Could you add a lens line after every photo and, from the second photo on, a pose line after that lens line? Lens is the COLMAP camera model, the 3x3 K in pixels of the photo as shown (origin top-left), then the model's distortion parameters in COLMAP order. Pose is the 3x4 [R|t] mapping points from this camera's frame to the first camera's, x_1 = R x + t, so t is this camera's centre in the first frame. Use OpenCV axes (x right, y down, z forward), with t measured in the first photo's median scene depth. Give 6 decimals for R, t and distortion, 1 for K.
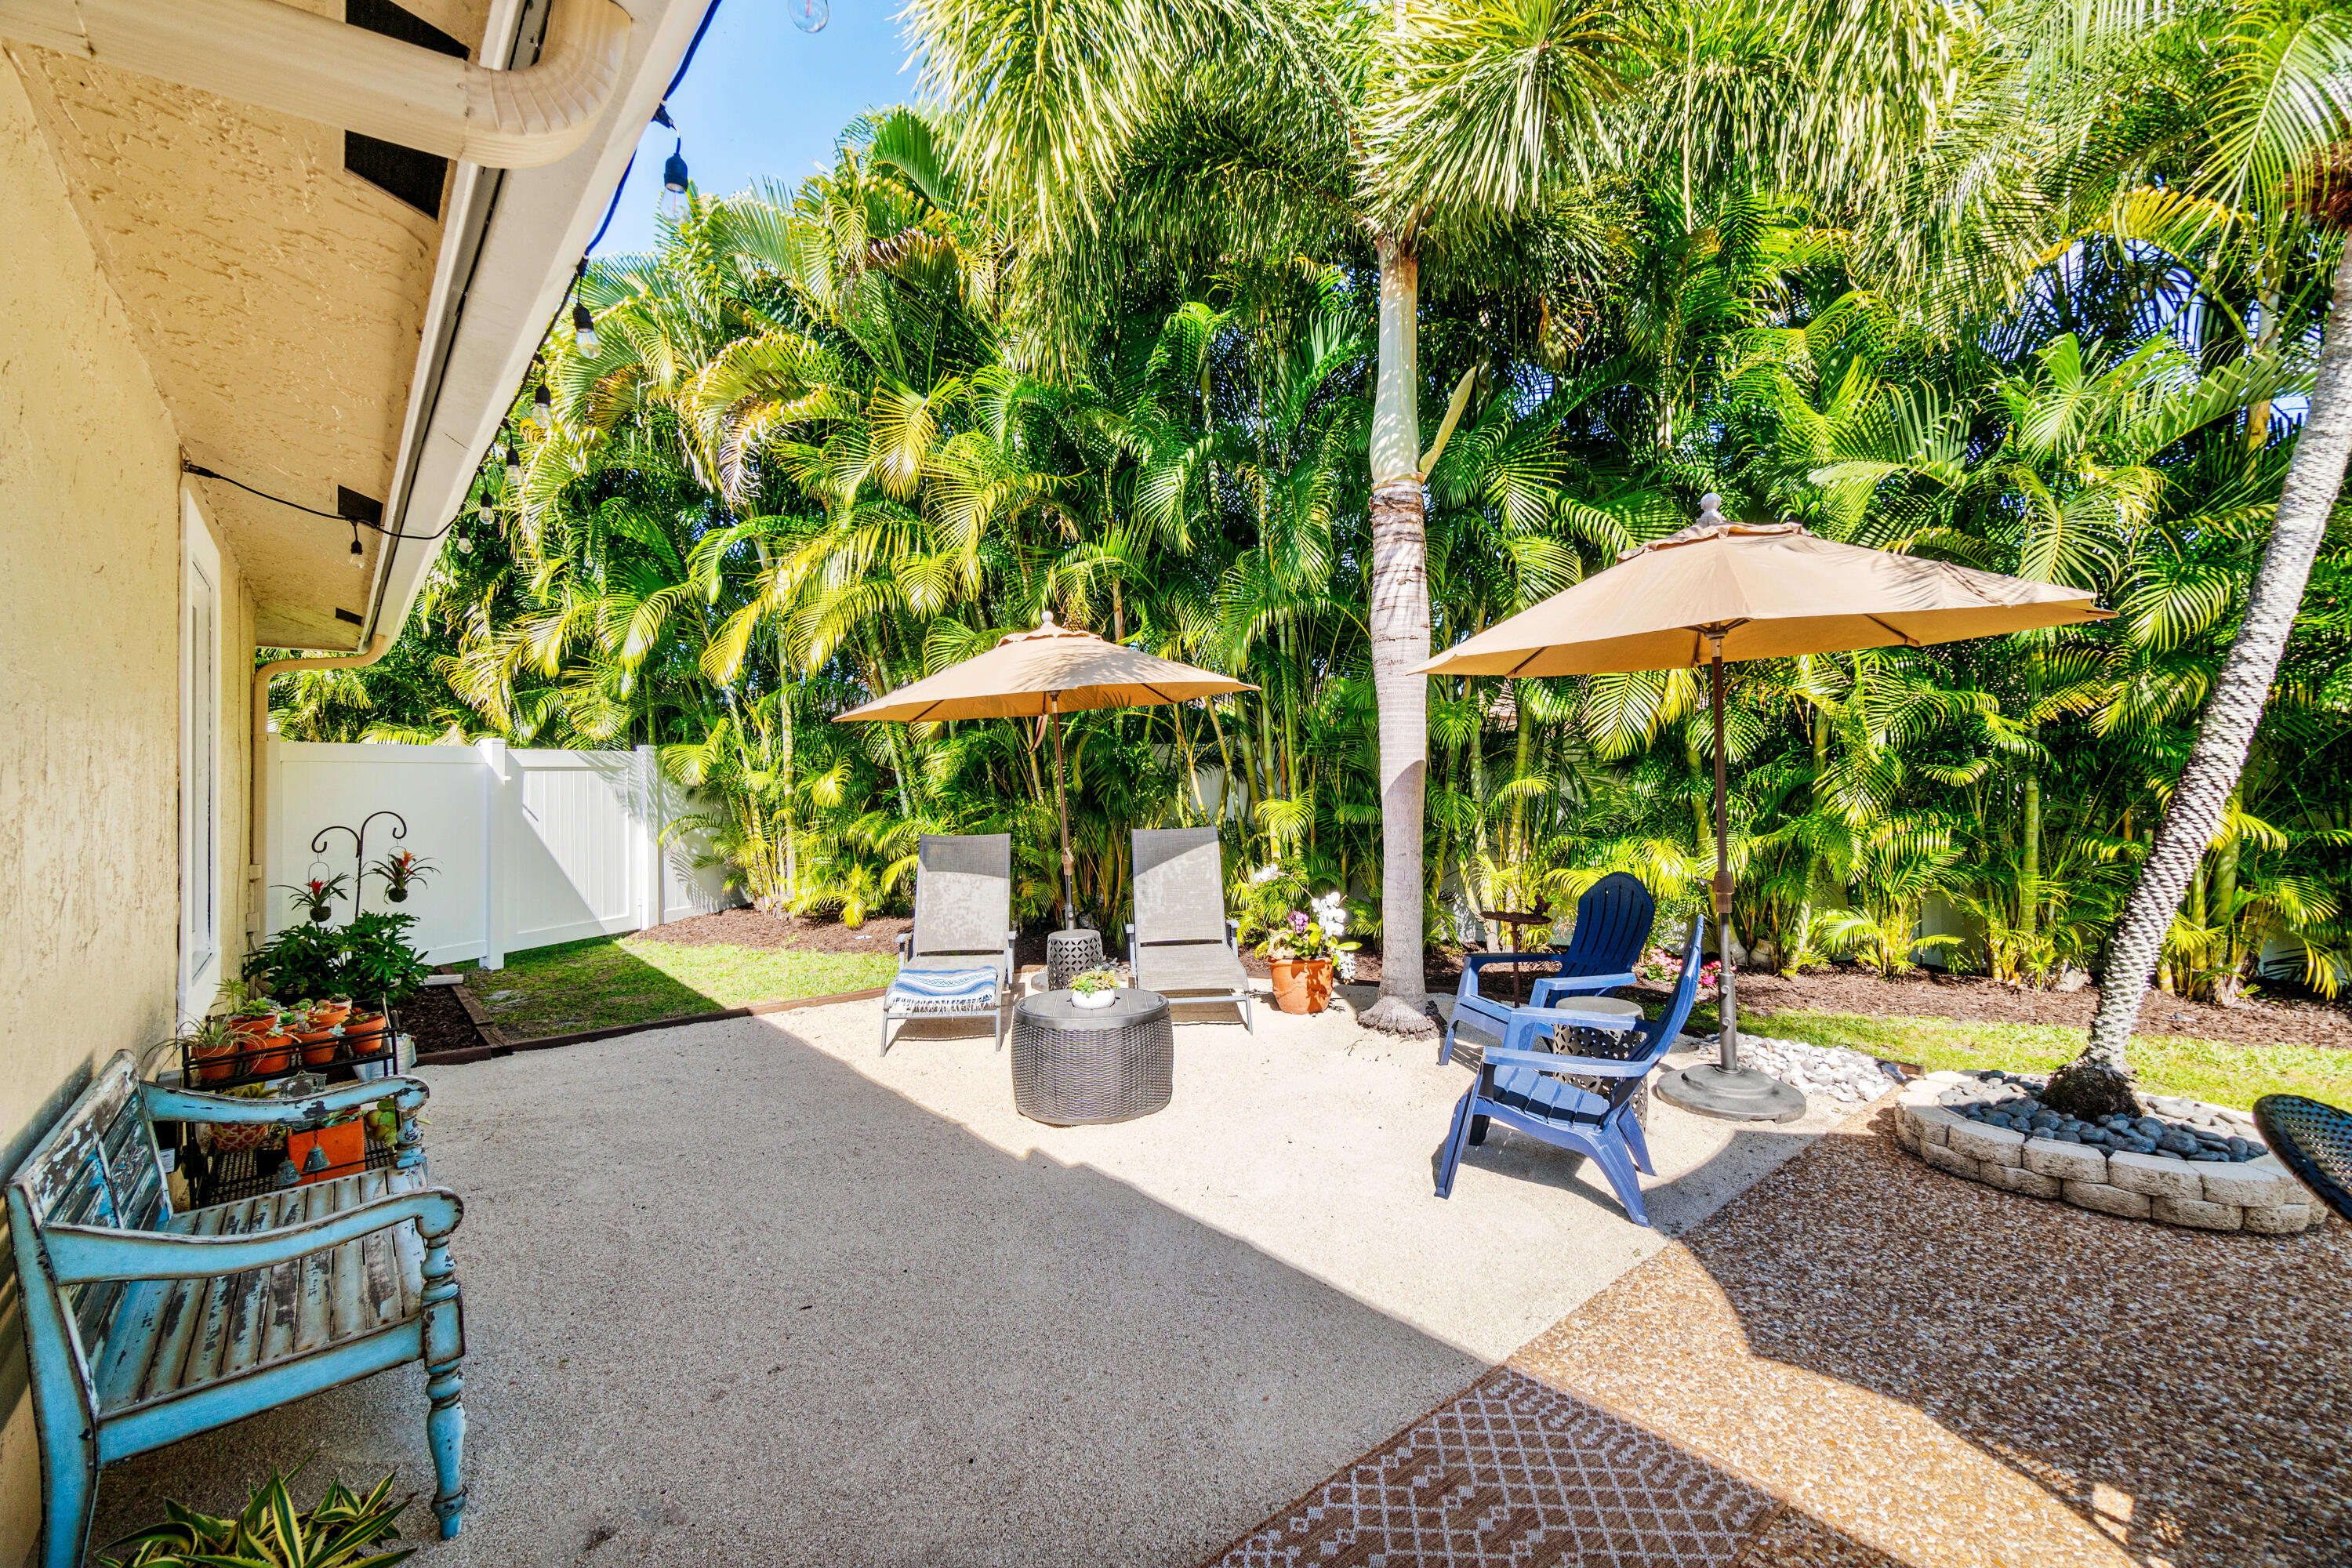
lens RADIAL K [[1024.8, 0, 1175.9], [0, 1024.8, 763.7], [0, 0, 1]] dist [0.004130, 0.000418]
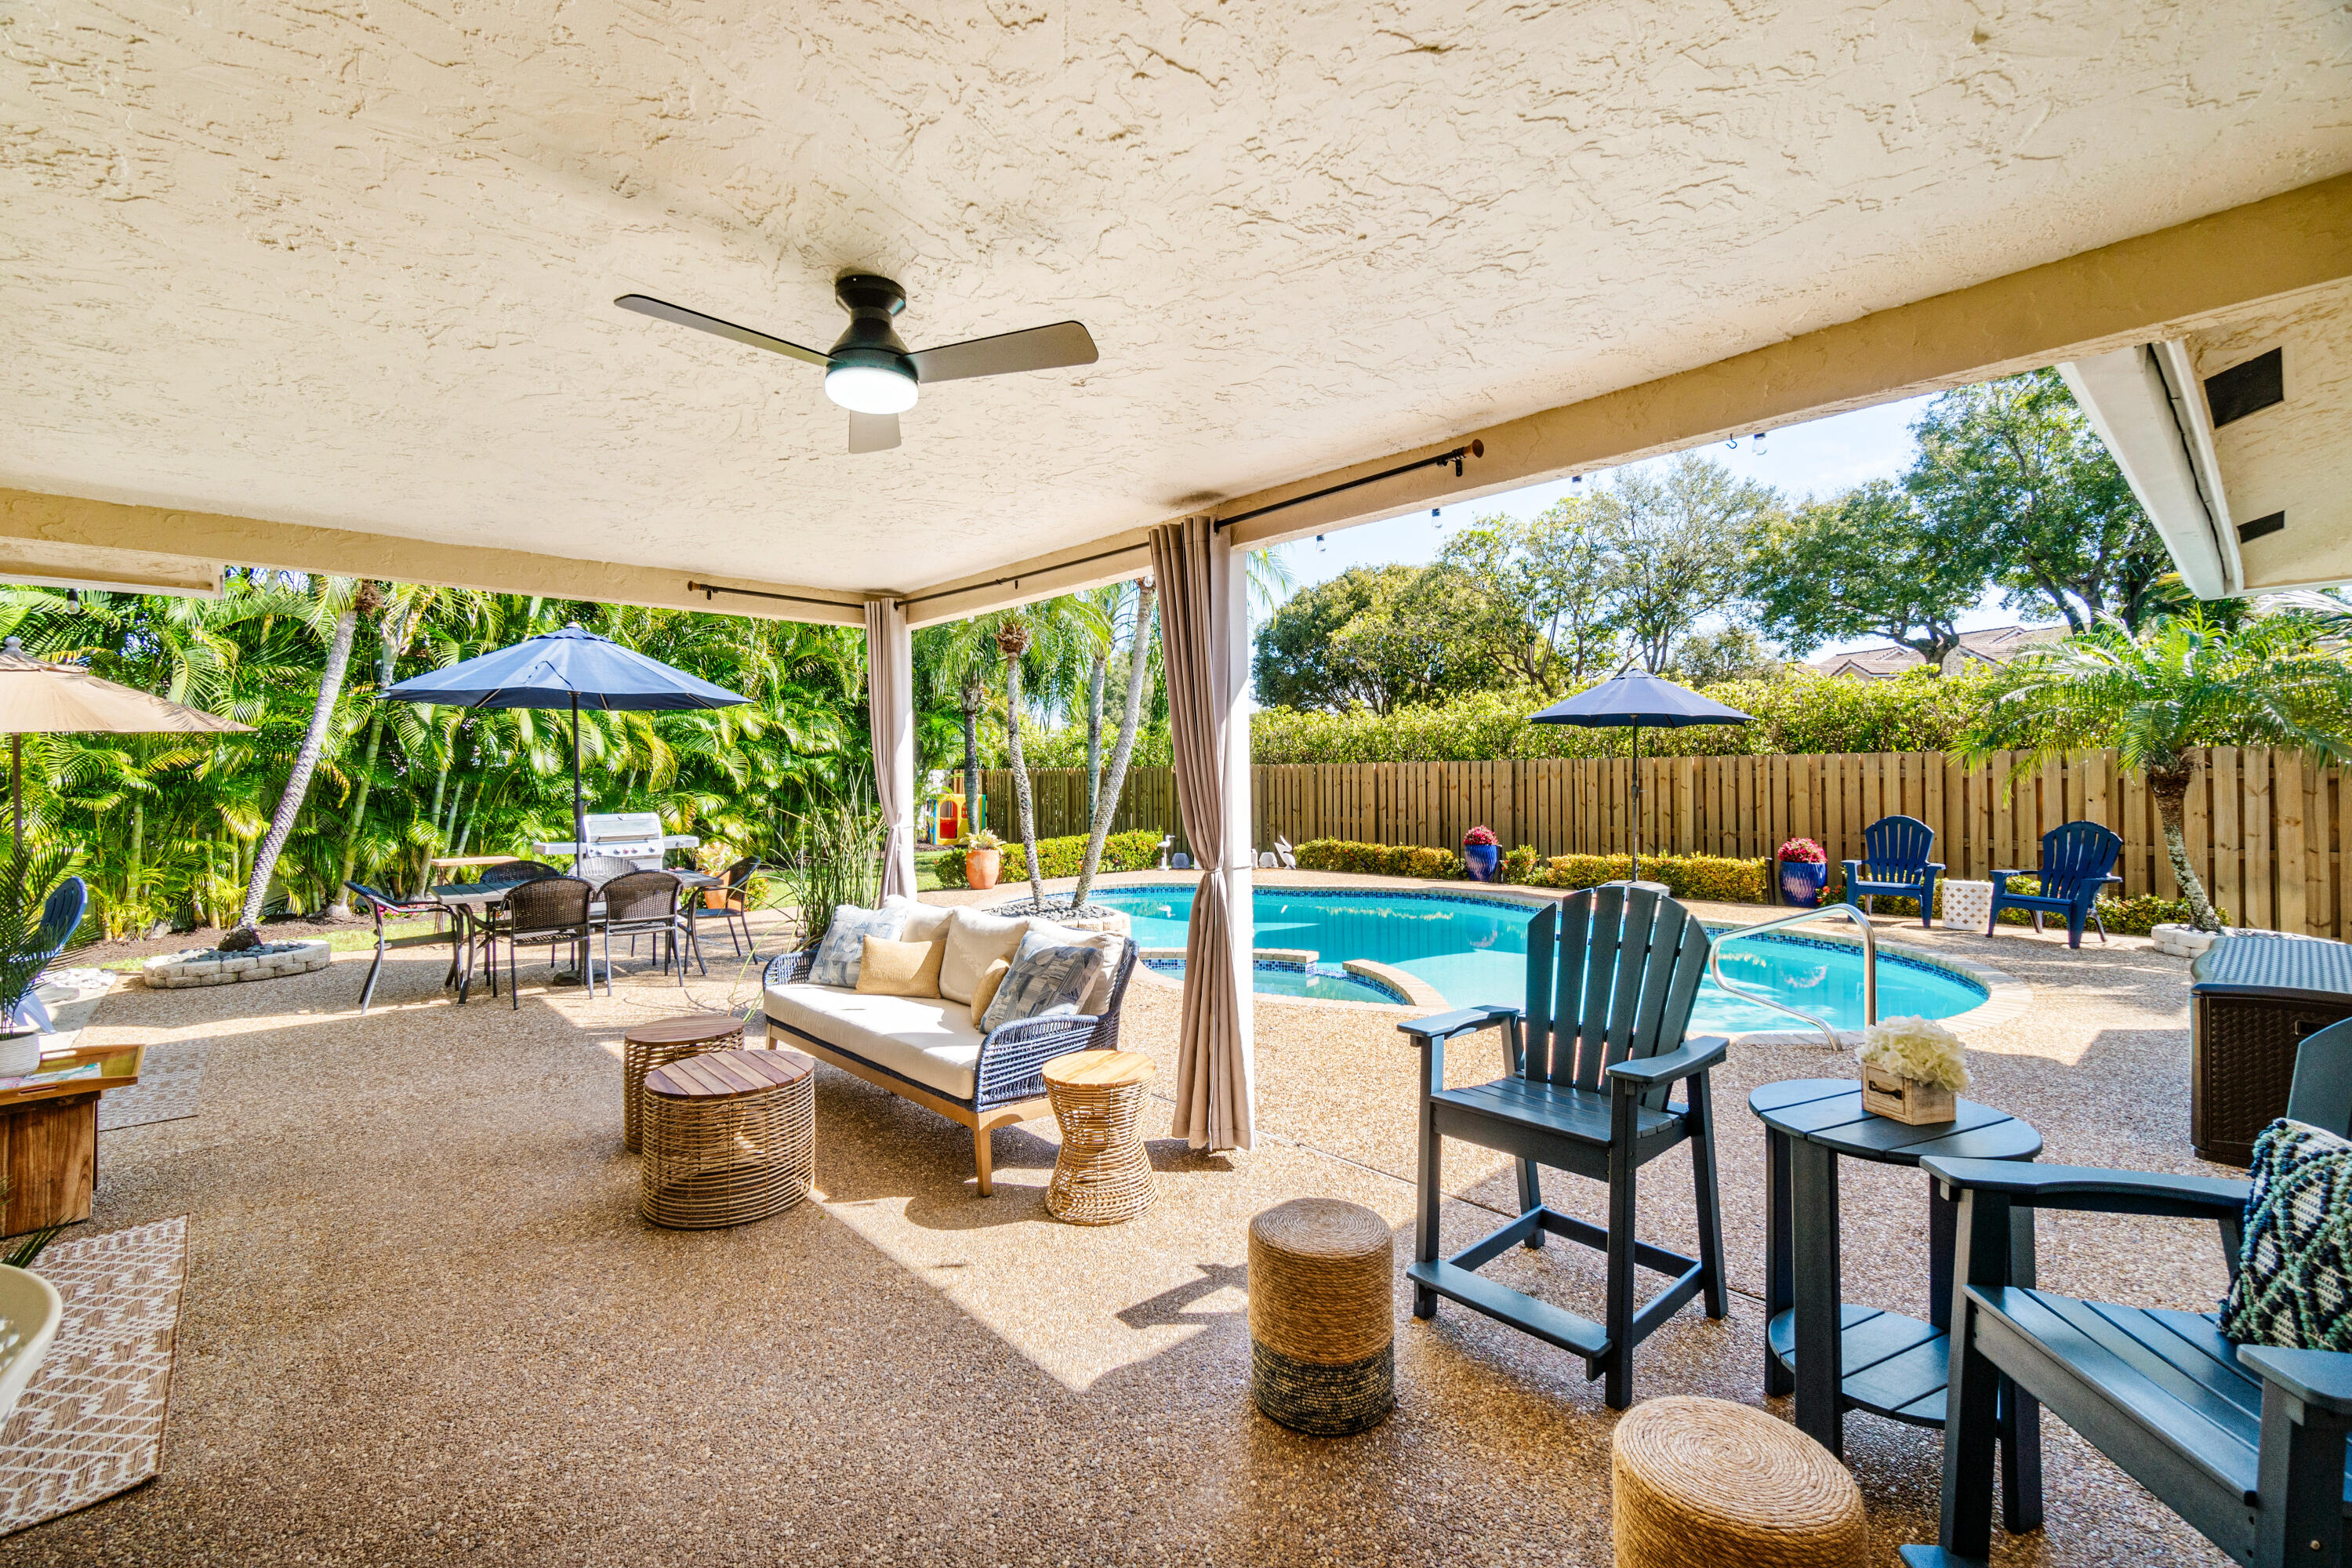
lens RADIAL K [[1024.8, 0, 1175.9], [0, 1024.8, 763.7], [0, 0, 1]] dist [0.004130, 0.000418]
pose [[-0.018772, 0.013069, 0.999738, -0.826349], [0.009280, 0.999874, -0.012896, -0.014529], [-0.999781, 0.009036, -0.018891, -0.594615]]
